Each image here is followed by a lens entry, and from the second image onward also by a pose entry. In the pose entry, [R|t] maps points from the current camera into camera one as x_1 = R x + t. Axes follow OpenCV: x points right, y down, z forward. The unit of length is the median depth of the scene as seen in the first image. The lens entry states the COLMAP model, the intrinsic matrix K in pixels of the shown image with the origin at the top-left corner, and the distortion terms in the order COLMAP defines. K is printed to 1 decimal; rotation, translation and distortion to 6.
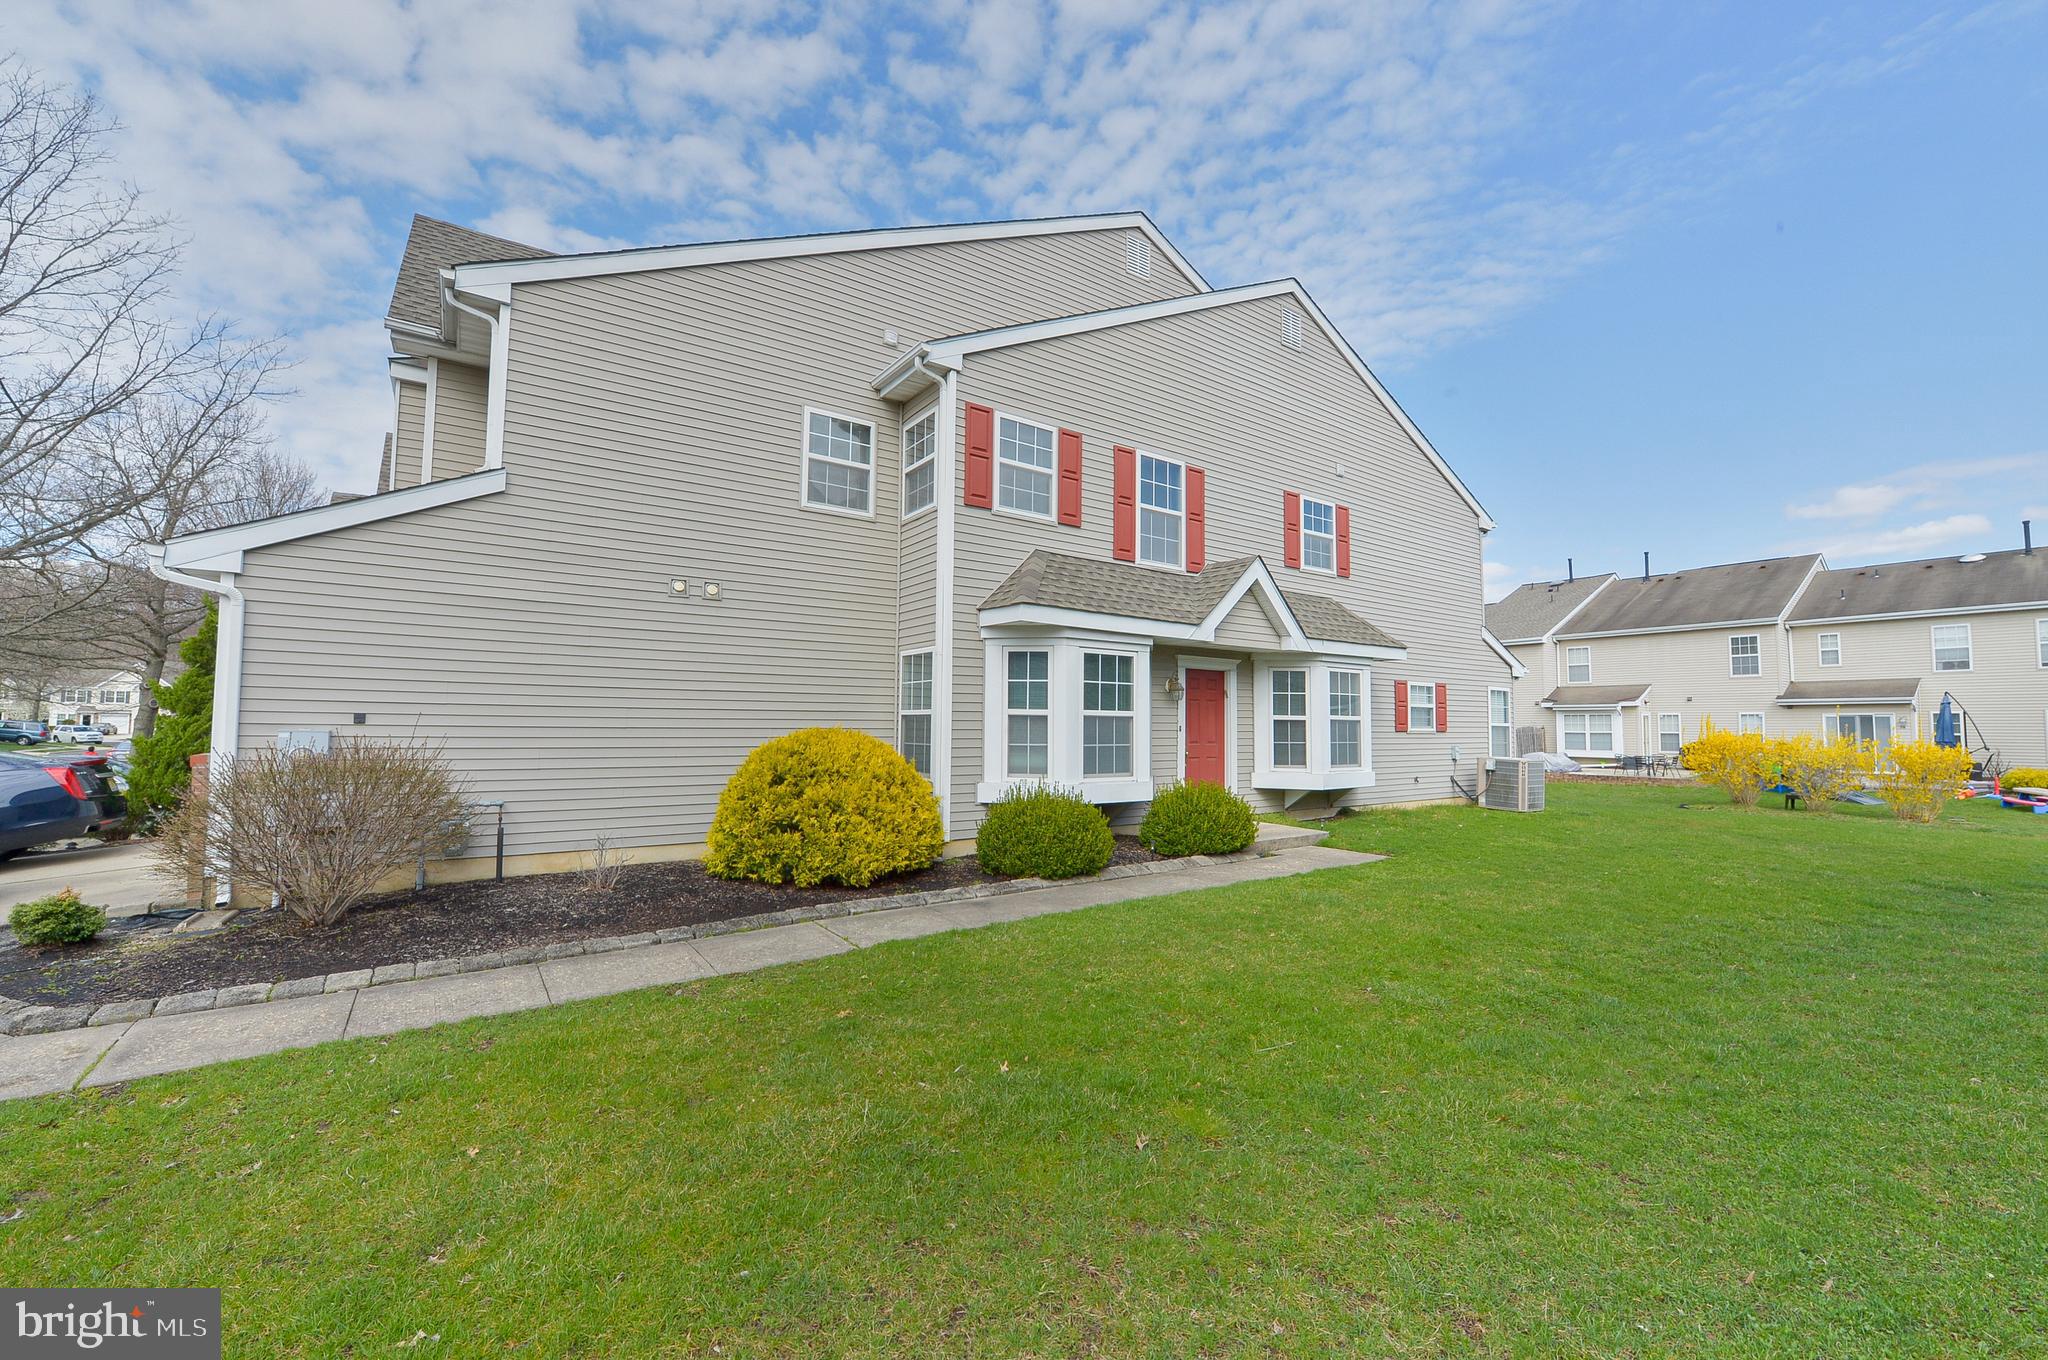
lens RADIAL K [[813.2, 0, 1024.4], [0, 813.2, 677.4], [0, 0, 1]] dist [-0.018304, -0.001433]
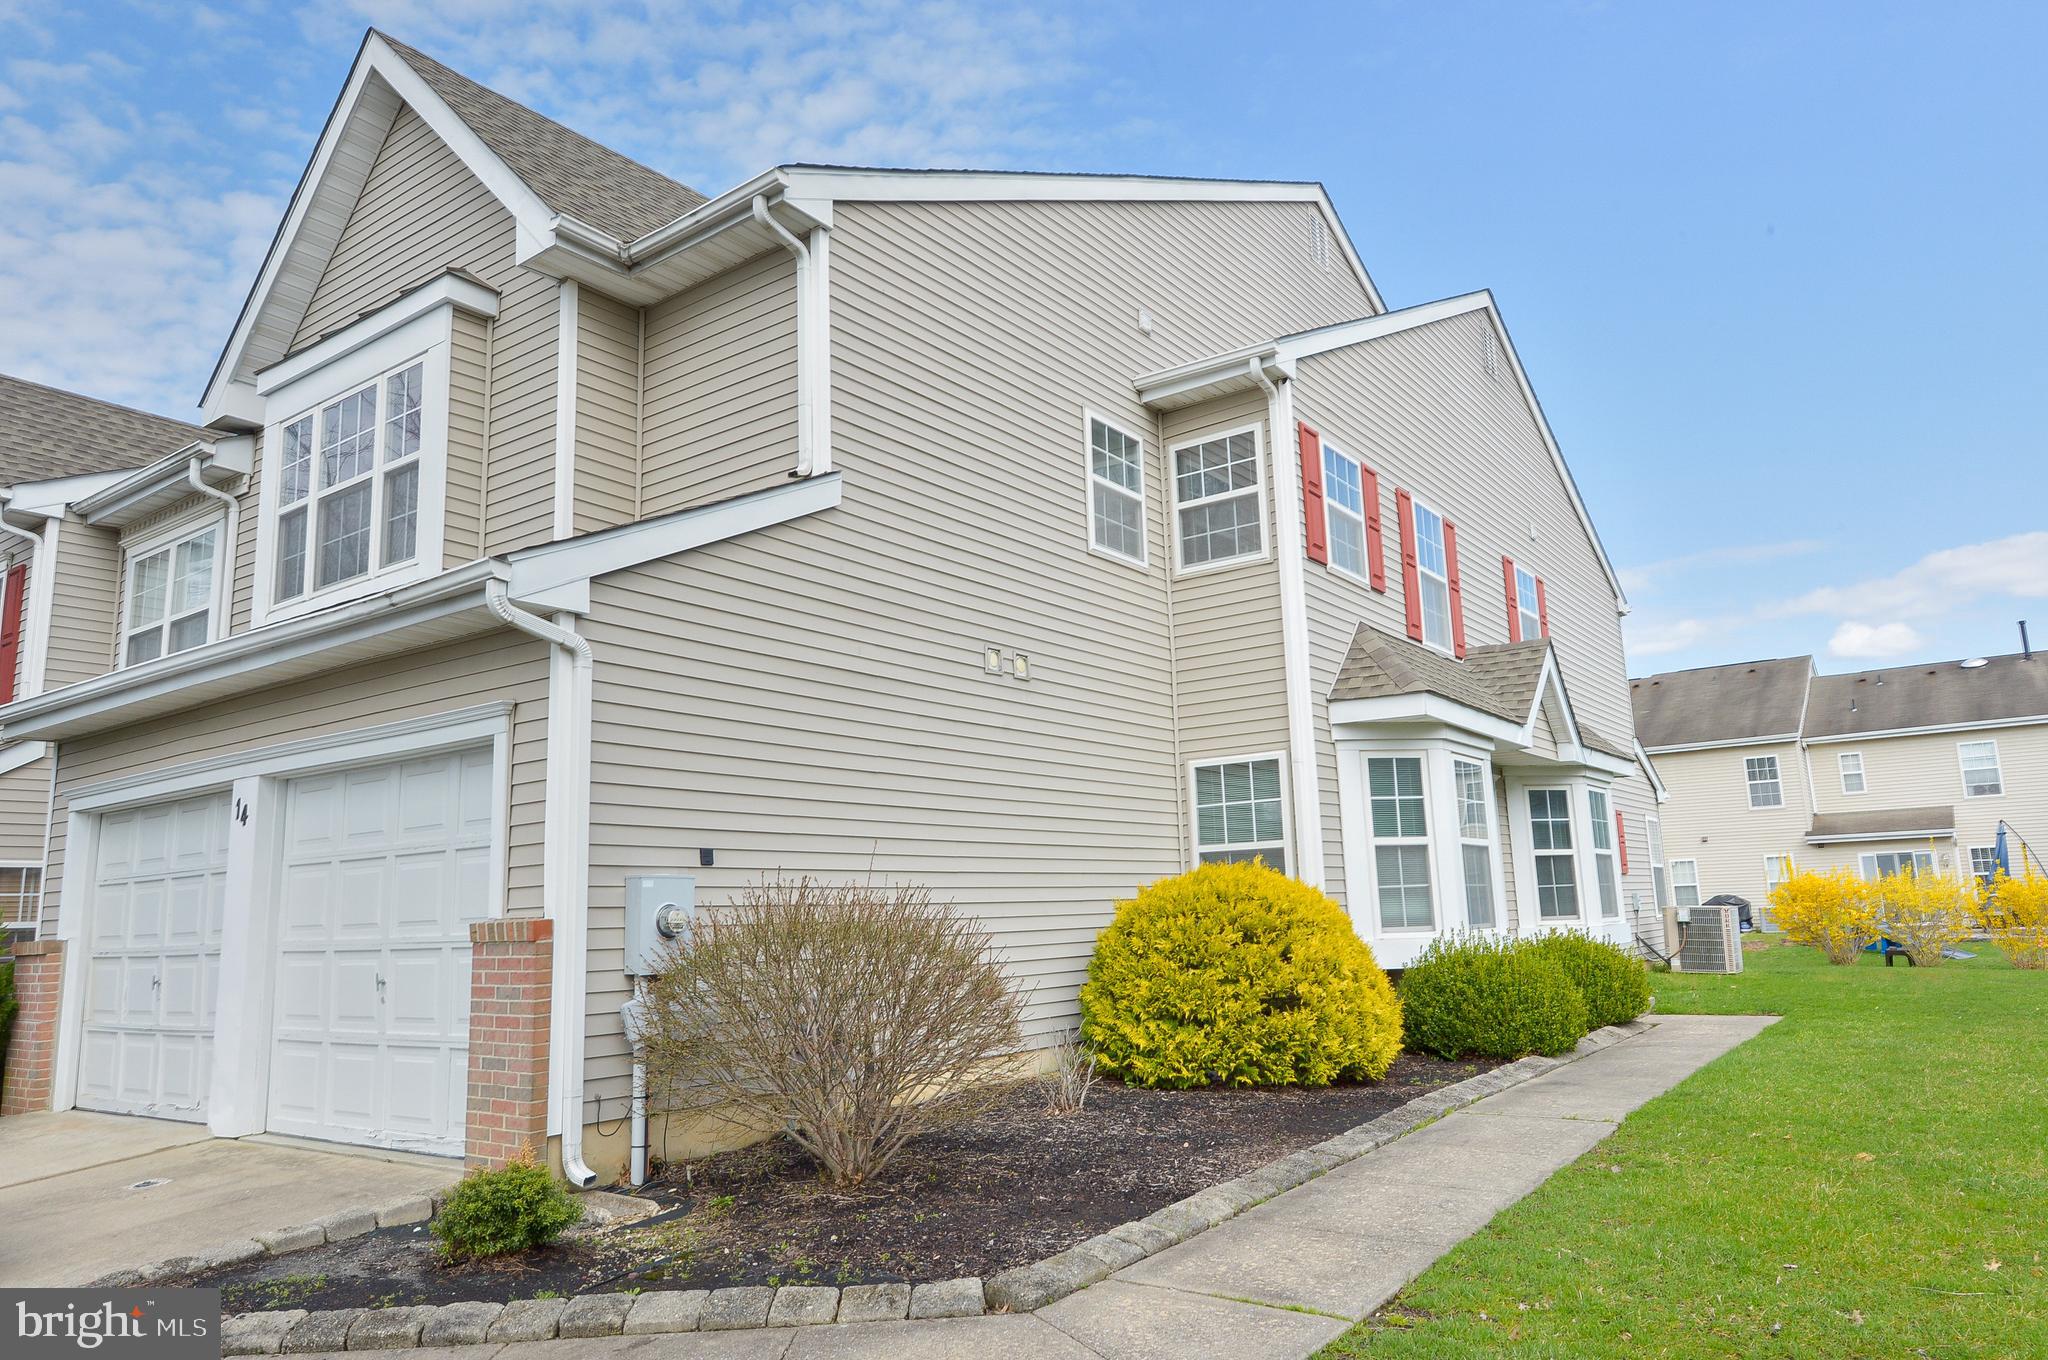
lens RADIAL K [[1342.2, 0, 1017.5], [0, 1342.2, 670.2], [0, 0, 1]] dist [0.000606, 0.001231]
pose [[0.945157, 0.019322, 0.326044, -0.622500], [0.021984, 0.992221, -0.122529, 0.026579], [-0.325876, 0.122977, 0.937380, -0.032639]]
